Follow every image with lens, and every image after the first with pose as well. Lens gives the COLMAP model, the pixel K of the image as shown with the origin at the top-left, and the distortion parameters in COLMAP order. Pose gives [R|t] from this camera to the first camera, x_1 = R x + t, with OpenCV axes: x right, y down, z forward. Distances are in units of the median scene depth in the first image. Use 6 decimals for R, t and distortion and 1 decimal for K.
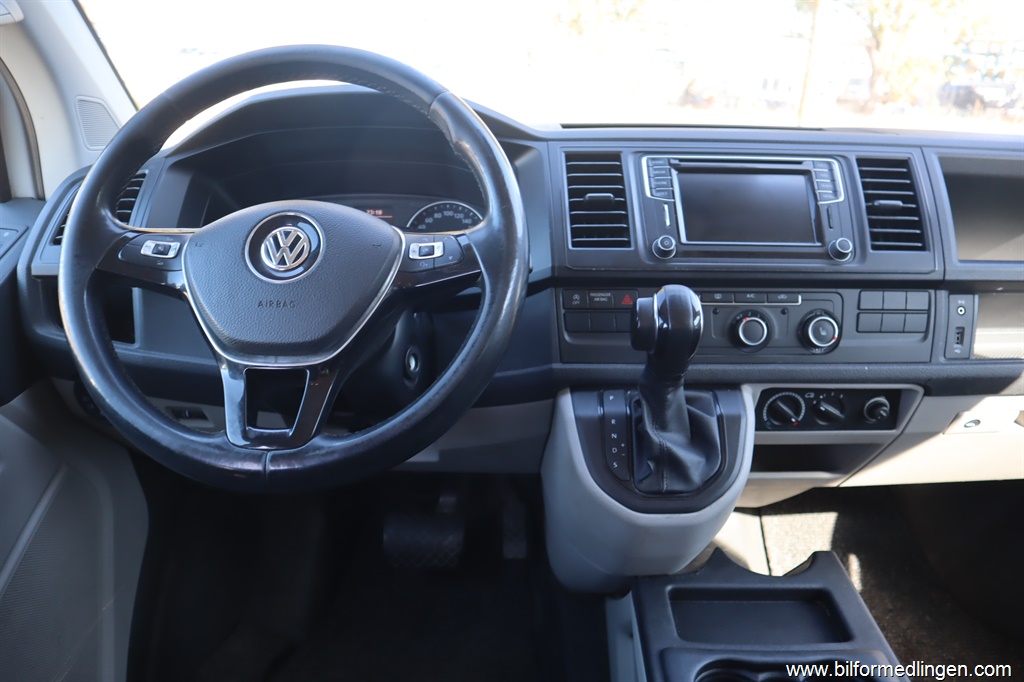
lens RADIAL K [[706.7, 0, 512.0], [0, 706.7, 341.0], [0, 0, 1]] dist [-0.110073, 0.067108]
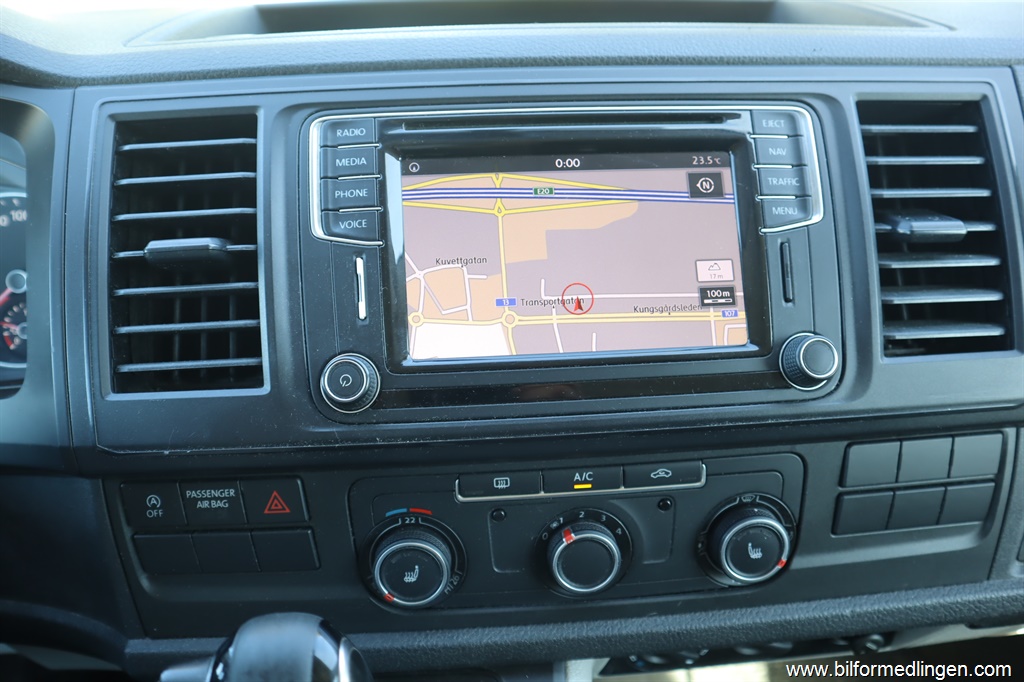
lens RADIAL K [[706.7, 0, 512.0], [0, 706.7, 341.0], [0, 0, 1]] dist [-0.110073, 0.067108]
pose [[0.997231, -0.047165, 0.057490, 0.277190], [0.034472, 0.978237, 0.204606, -0.224772], [-0.065889, -0.202057, 0.977155, 0.609921]]
